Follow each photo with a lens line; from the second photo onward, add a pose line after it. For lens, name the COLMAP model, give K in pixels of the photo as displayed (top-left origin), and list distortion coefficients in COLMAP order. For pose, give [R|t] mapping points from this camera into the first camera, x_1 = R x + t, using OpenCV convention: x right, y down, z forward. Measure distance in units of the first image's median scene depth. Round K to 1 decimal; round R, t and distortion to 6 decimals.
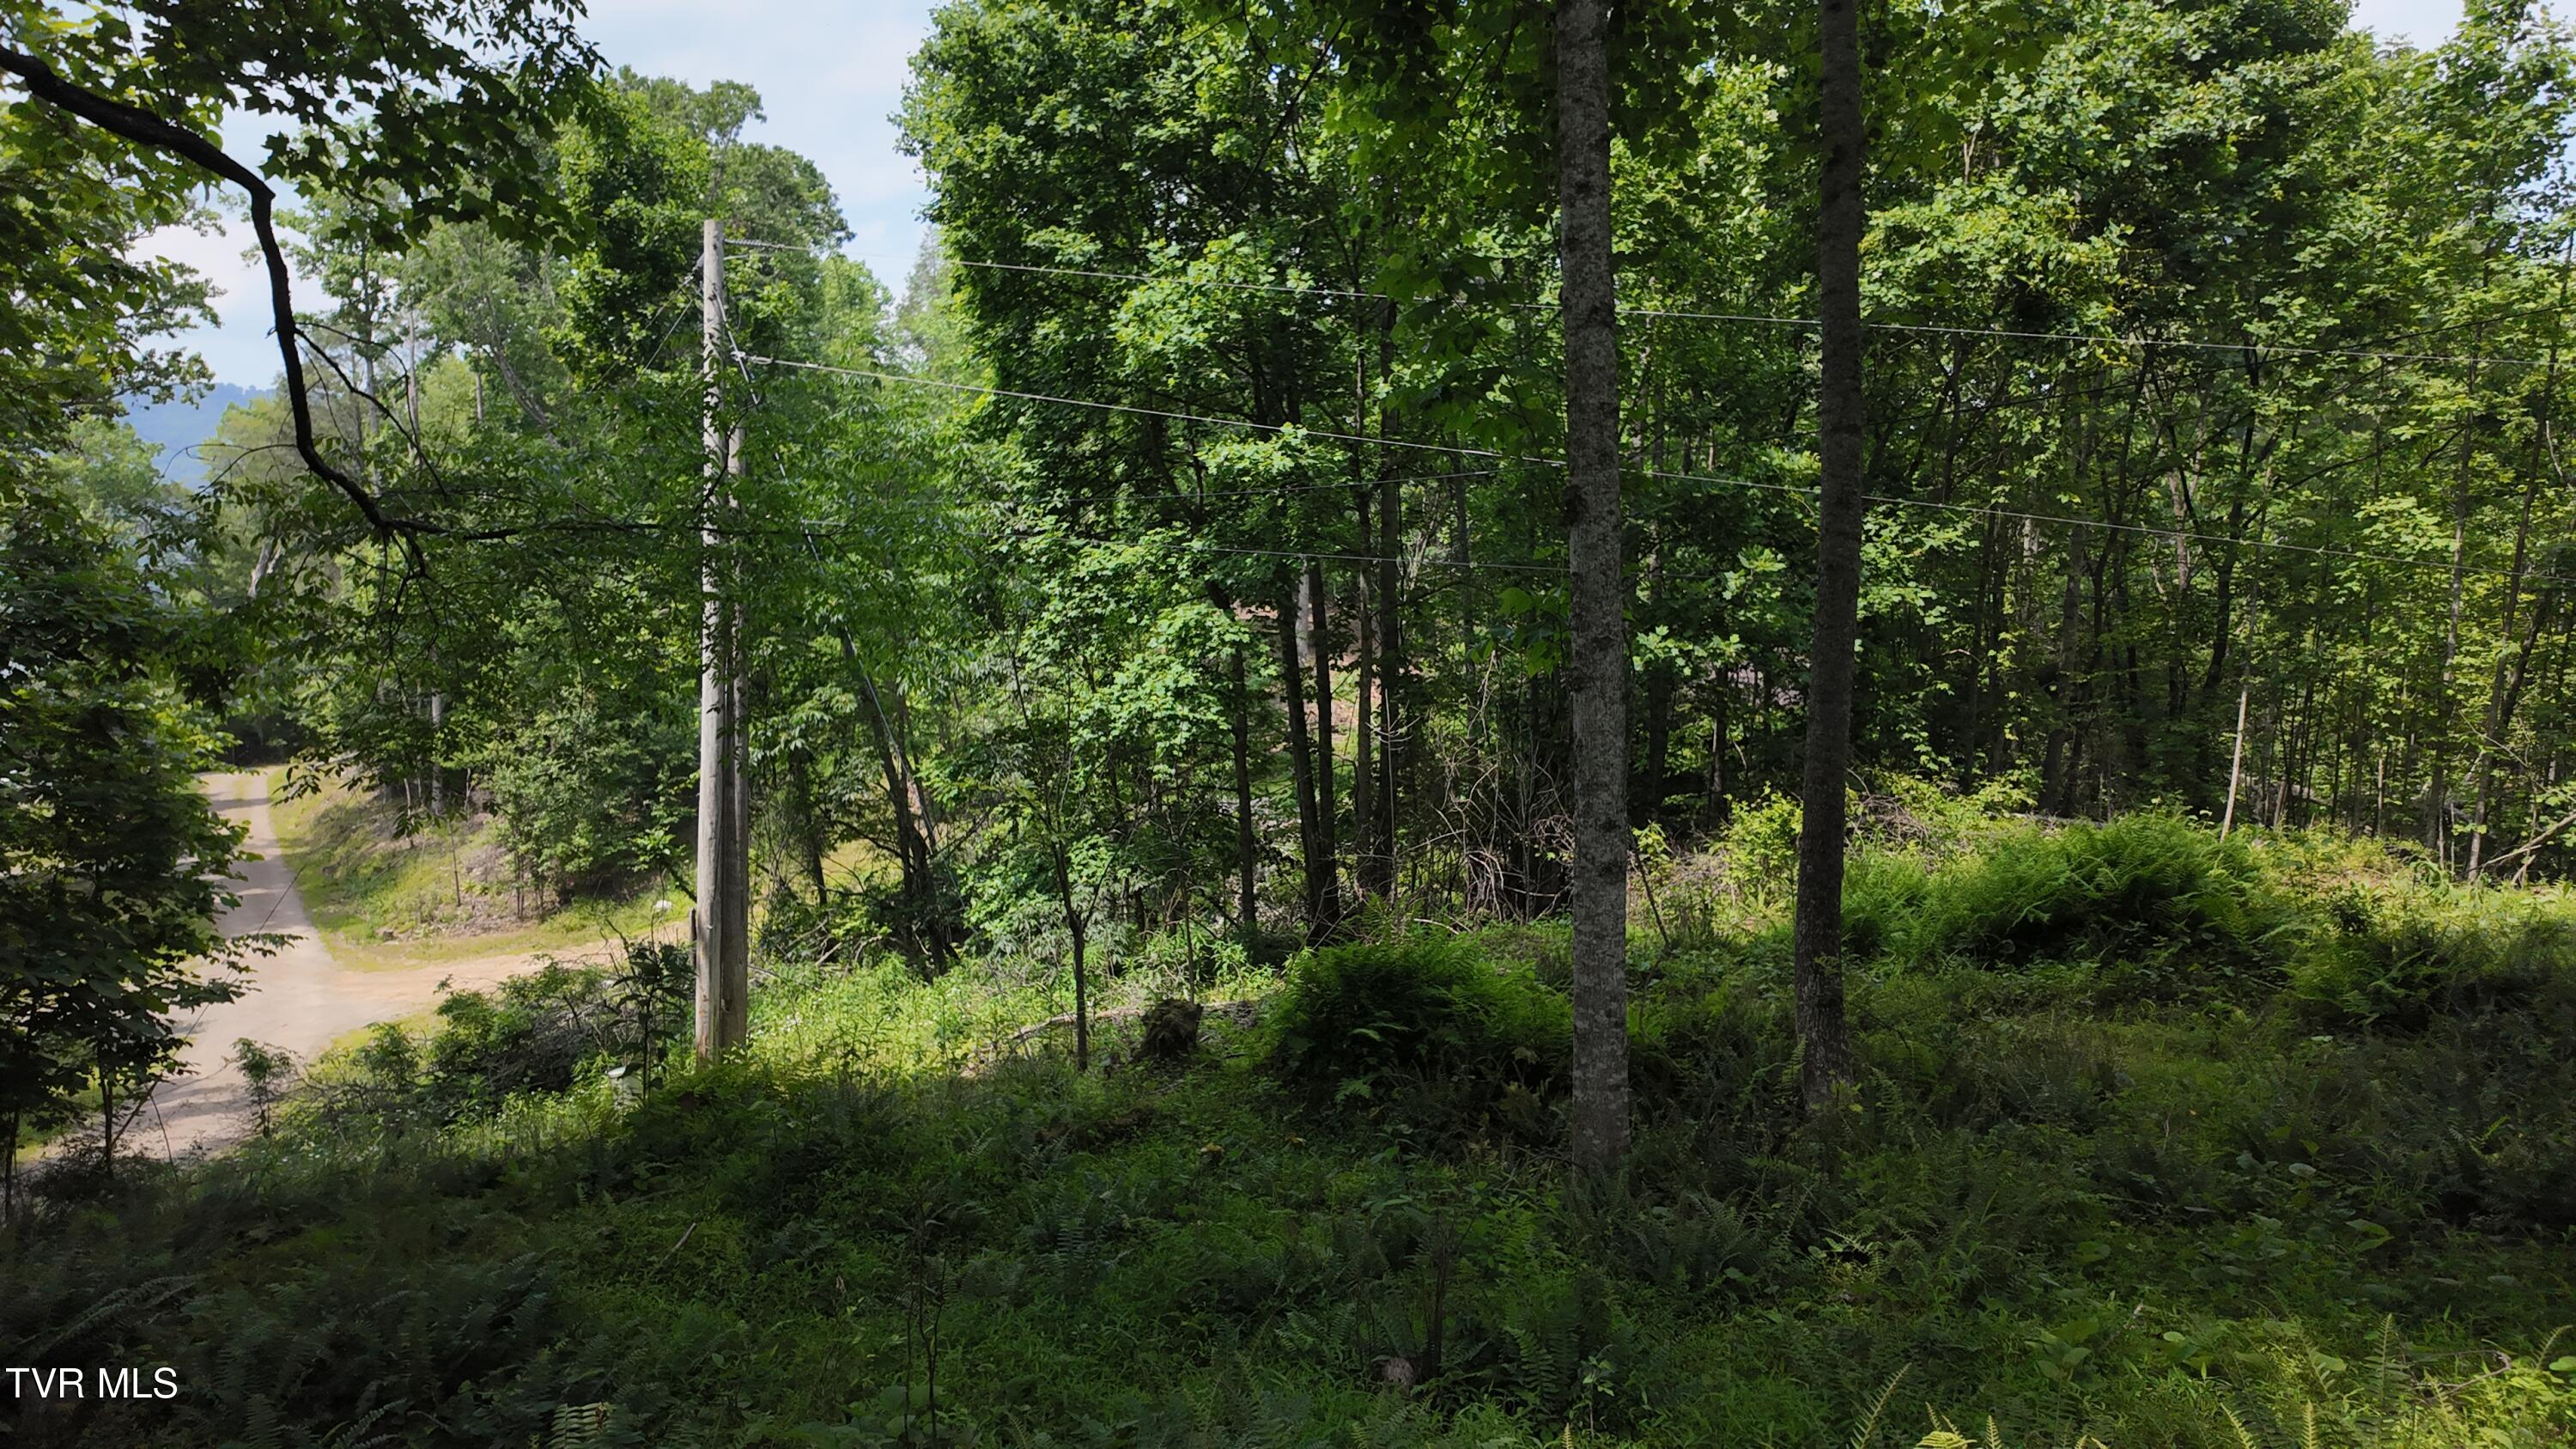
lens RADIAL K [[1489.9, 0, 1326.3], [0, 1489.9, 727.4], [0, 0, 1]] dist [0.055119, -0.034233]
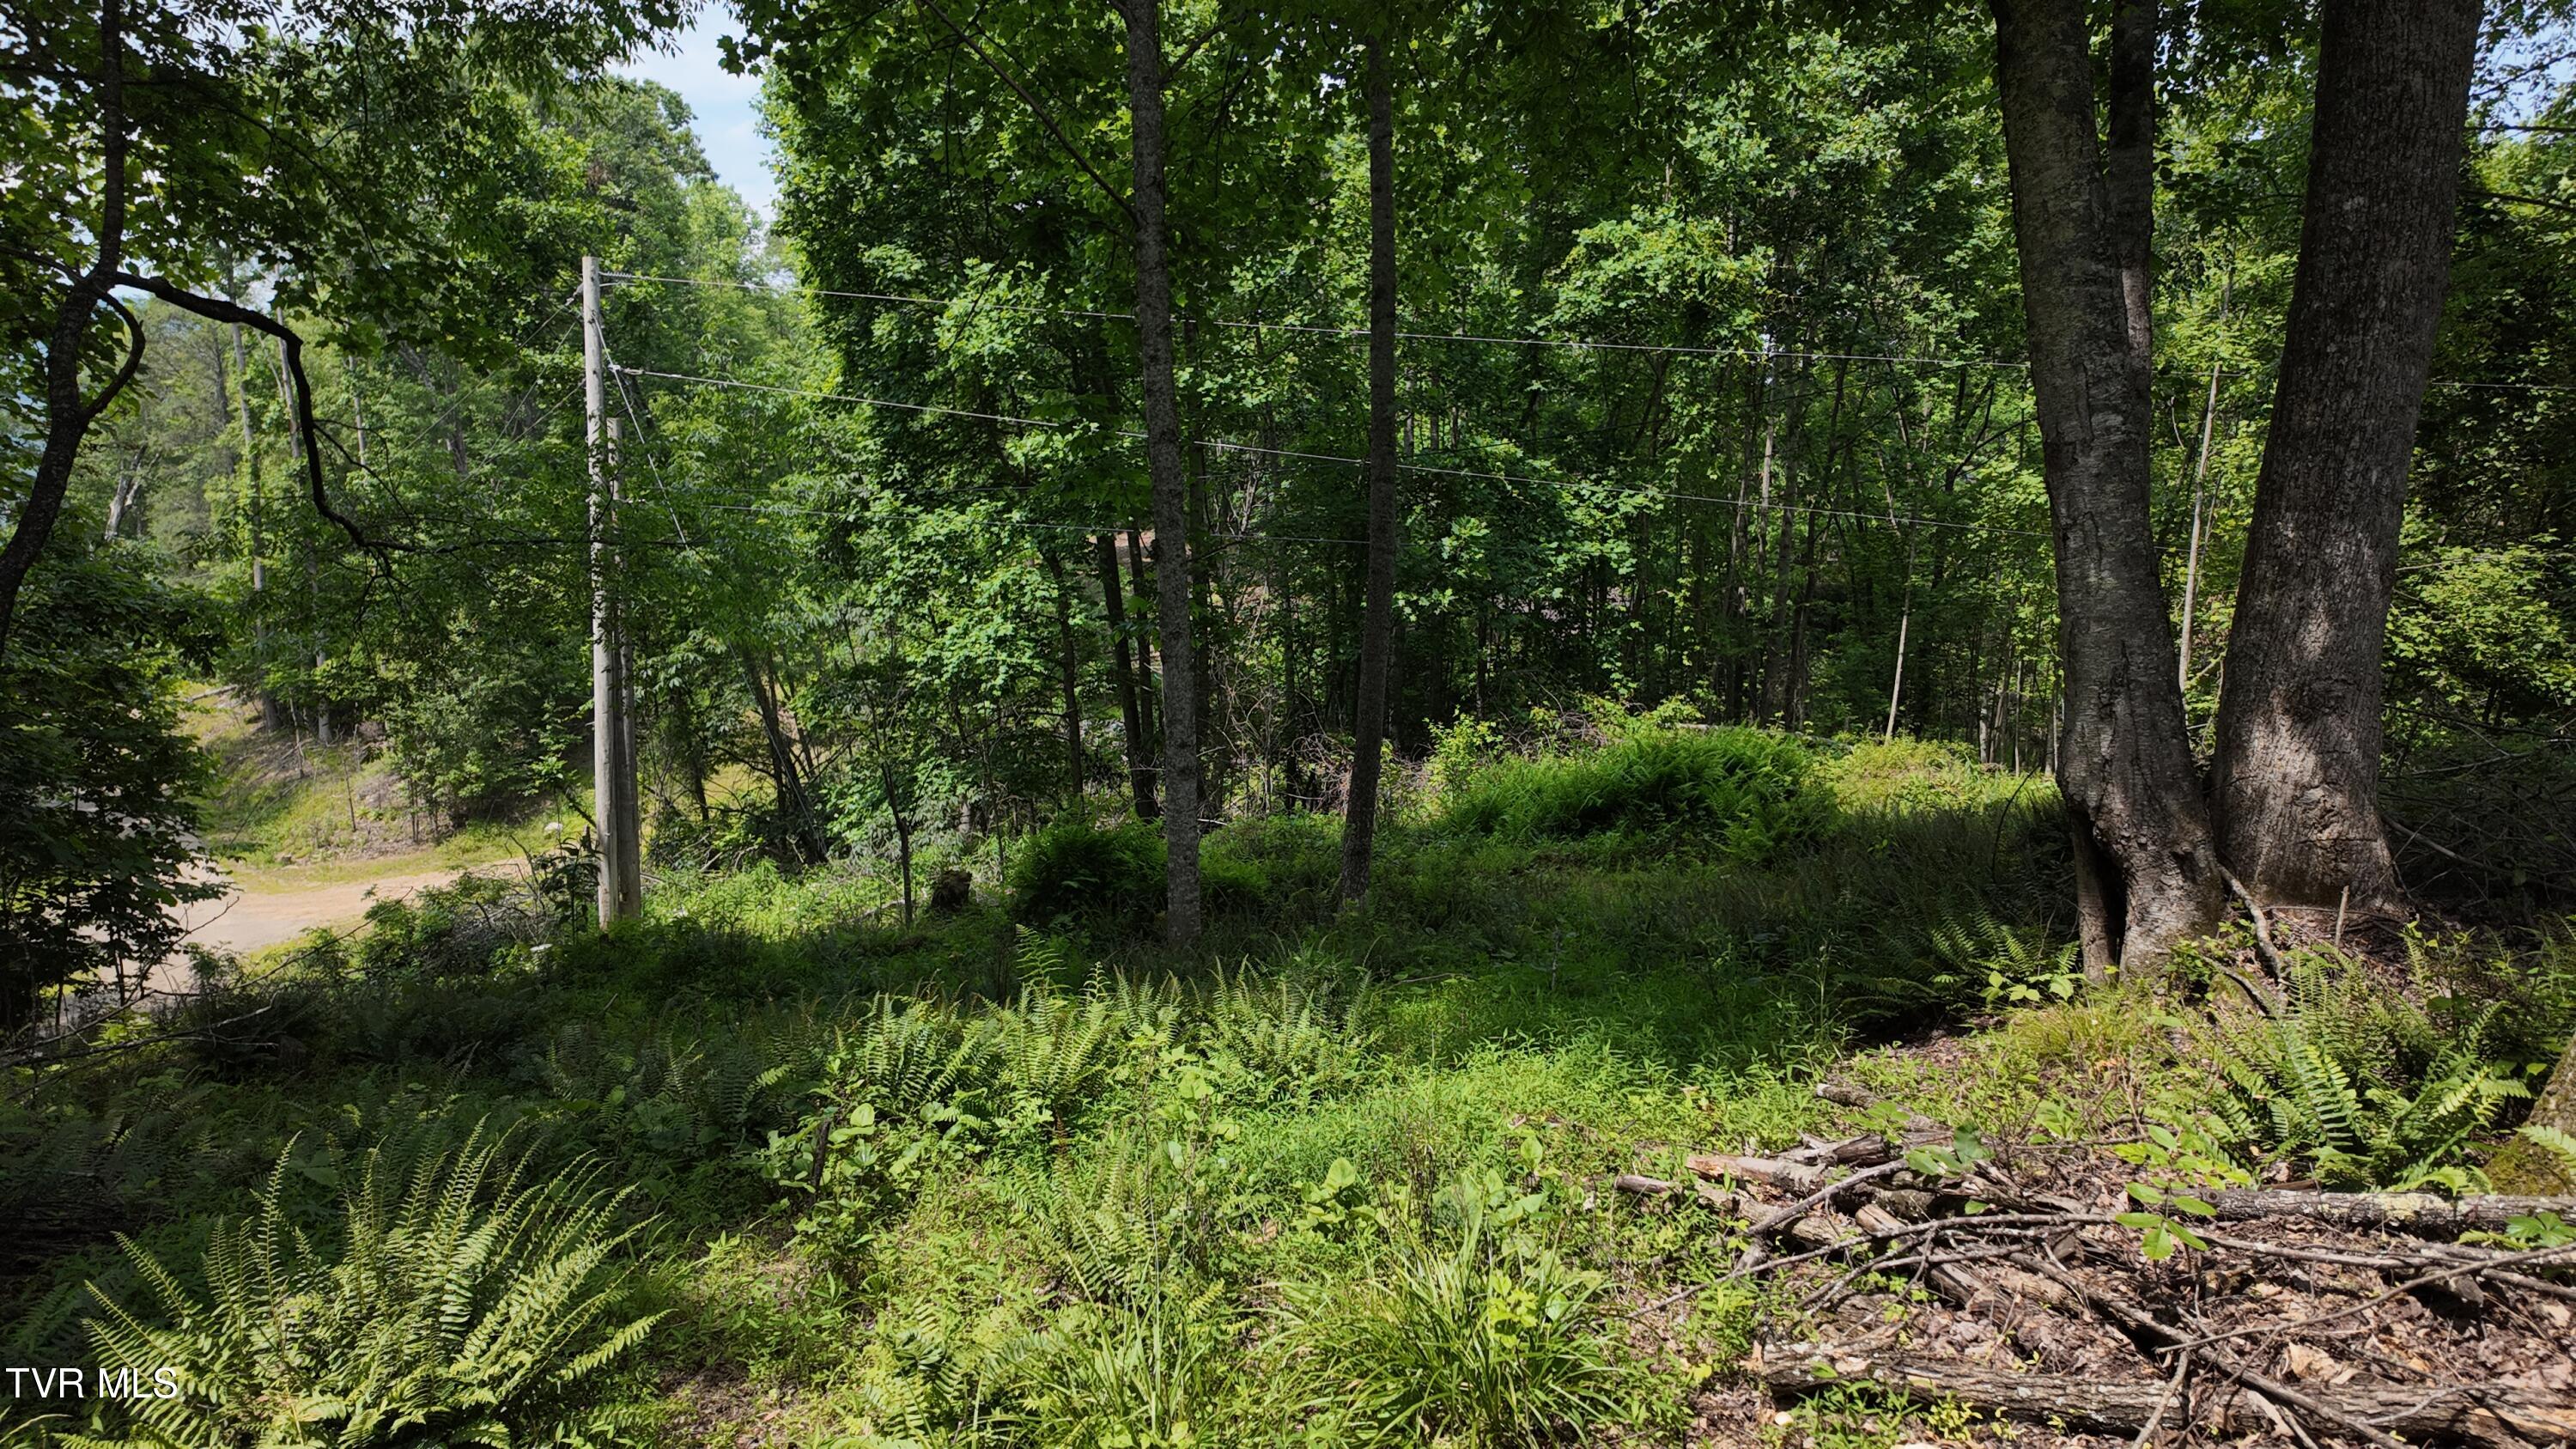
lens RADIAL K [[1489.0, 0, 1319.9], [0, 1489.0, 722.4], [0, 0, 1]] dist [0.119165, -0.119089]
pose [[0.998164, -0.015594, 0.058520, 0.081382], [0.012398, 0.998432, 0.054595, -0.016839], [-0.059280, -0.053769, 0.996792, -0.216712]]
